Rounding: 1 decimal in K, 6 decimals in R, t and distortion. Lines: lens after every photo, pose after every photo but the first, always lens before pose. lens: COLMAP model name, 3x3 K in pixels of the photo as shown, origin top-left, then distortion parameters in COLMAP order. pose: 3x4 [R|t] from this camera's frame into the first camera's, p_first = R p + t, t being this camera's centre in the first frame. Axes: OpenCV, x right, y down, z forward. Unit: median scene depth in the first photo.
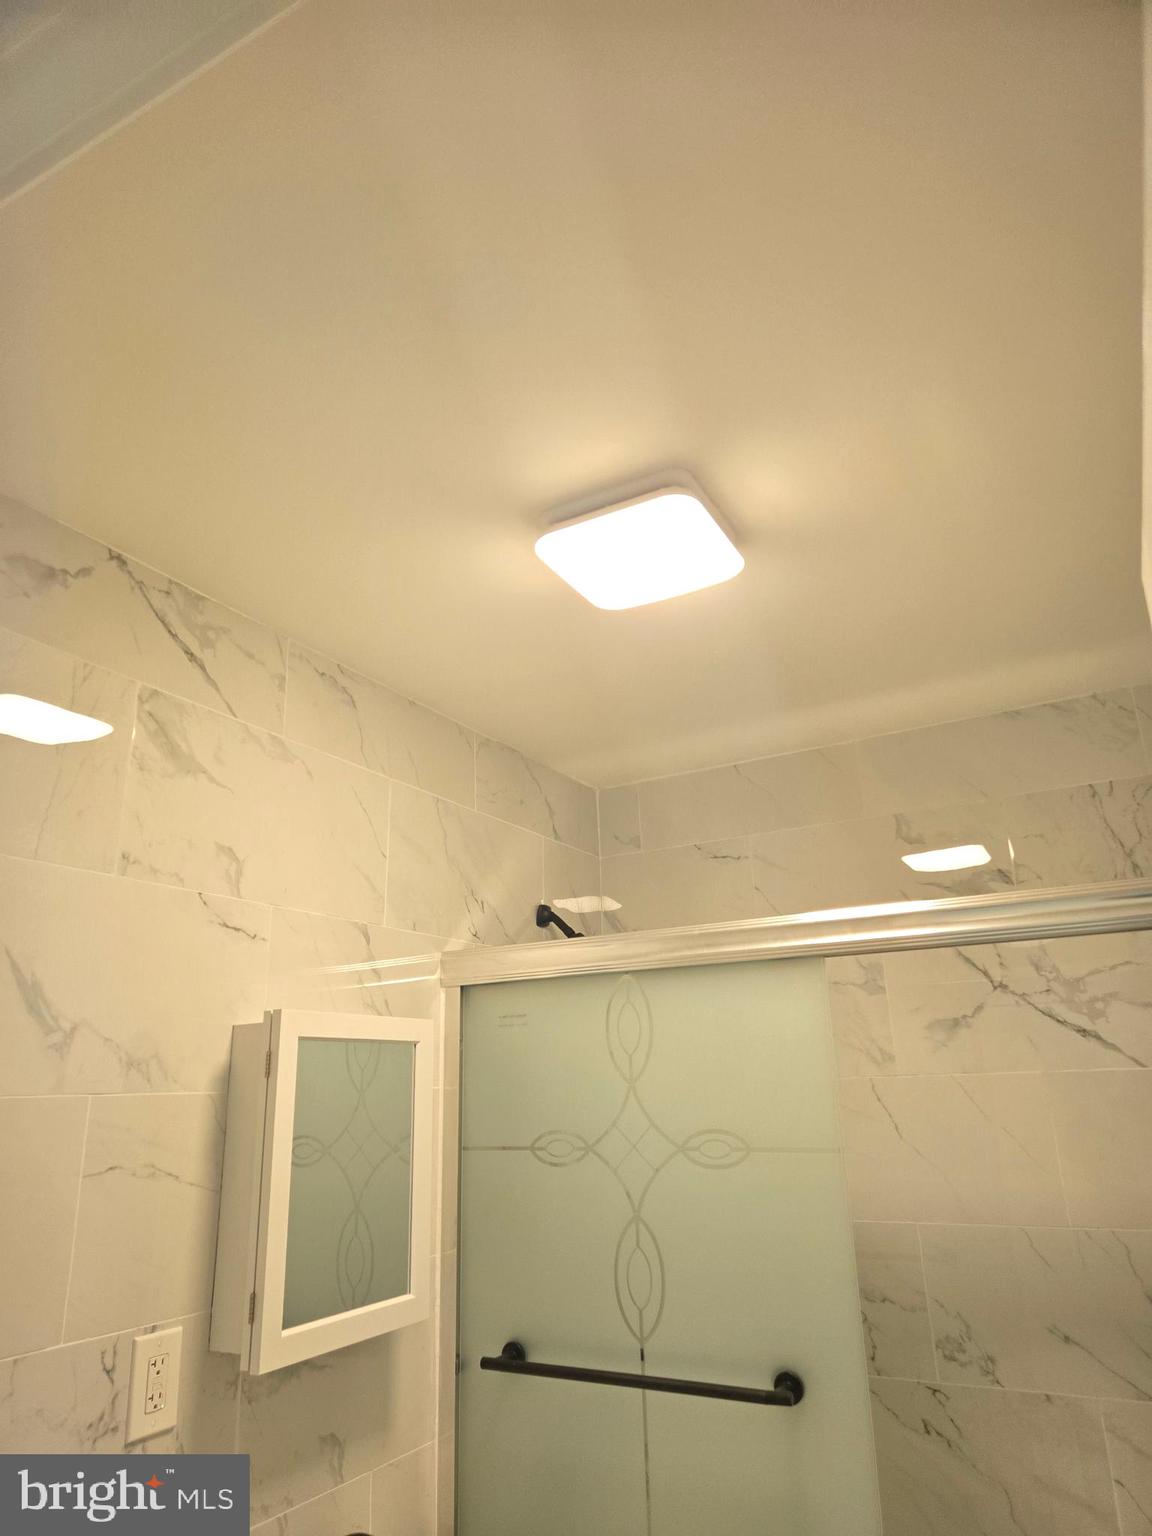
lens RADIAL K [[1023.2, 0, 568.4], [0, 1023.2, 781.0], [0, 0, 1]] dist [0.071079, -0.059548]
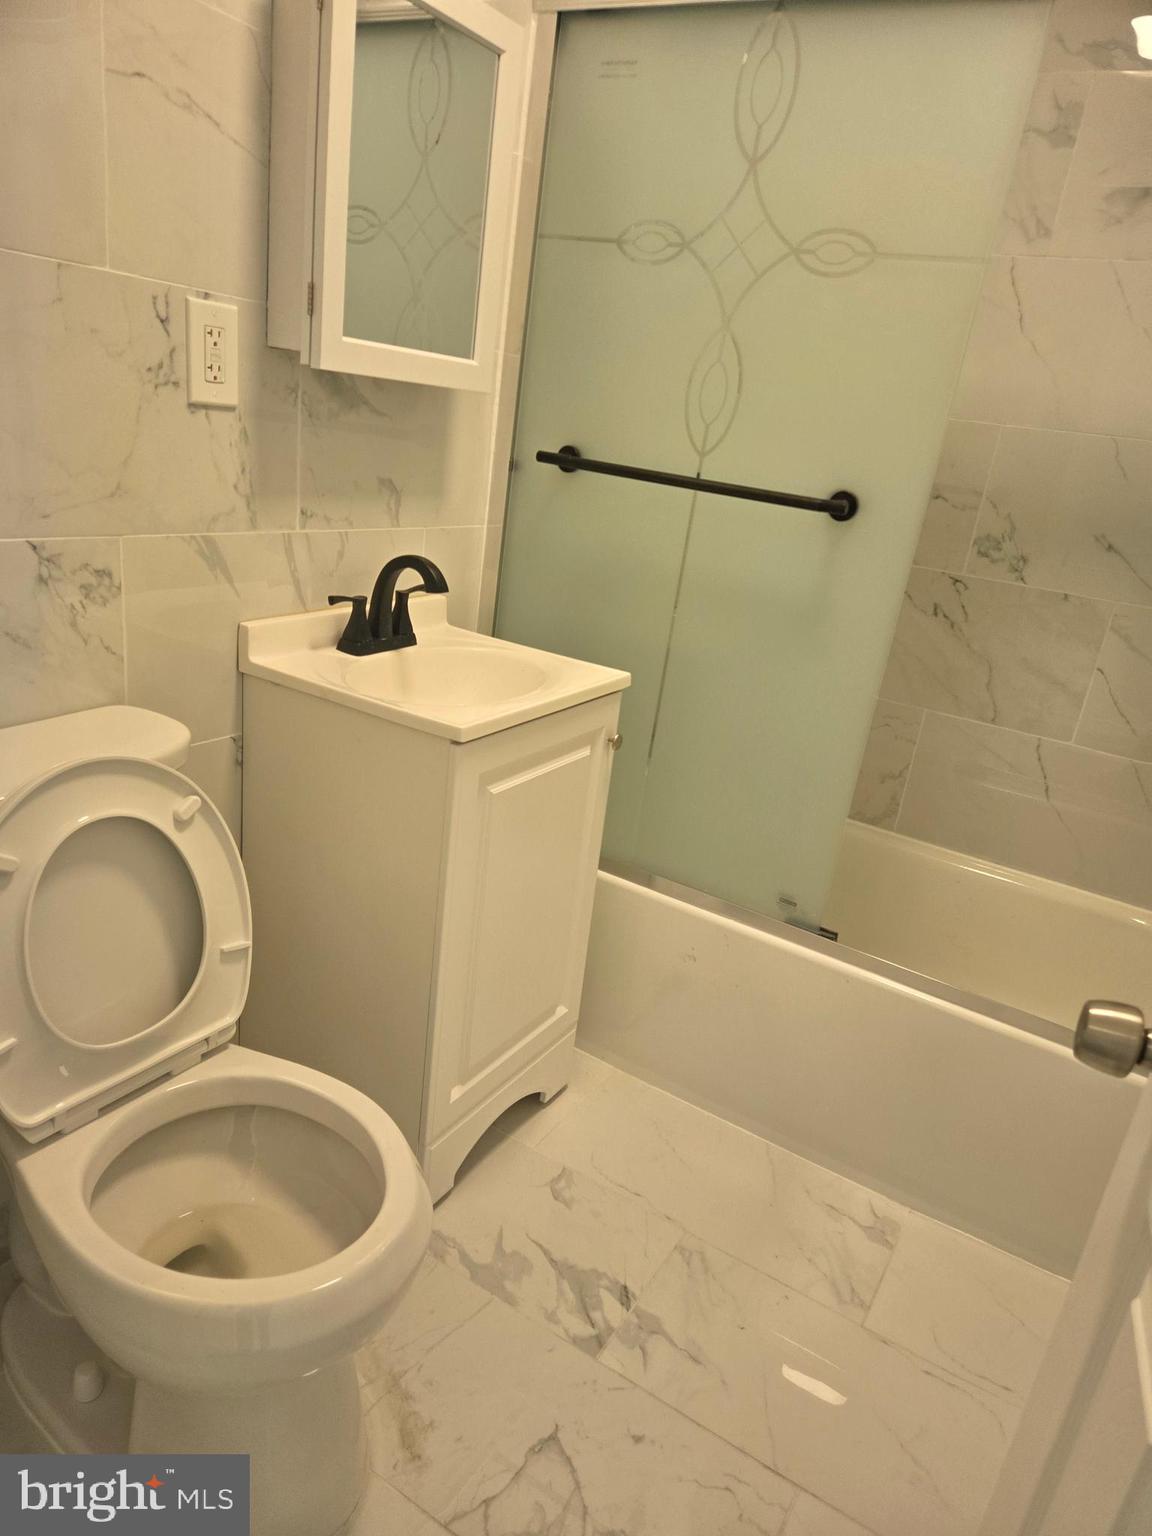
lens RADIAL K [[1023.2, 0, 561.9], [0, 1023.2, 796.5], [0, 0, 1]] dist [0.071079, -0.059548]
pose [[0.987169, 0.159155, 0.012928, -0.020107], [-0.133555, 0.778580, 0.613170, 0.196484], [0.087524, -0.607029, 0.789846, 0.019969]]
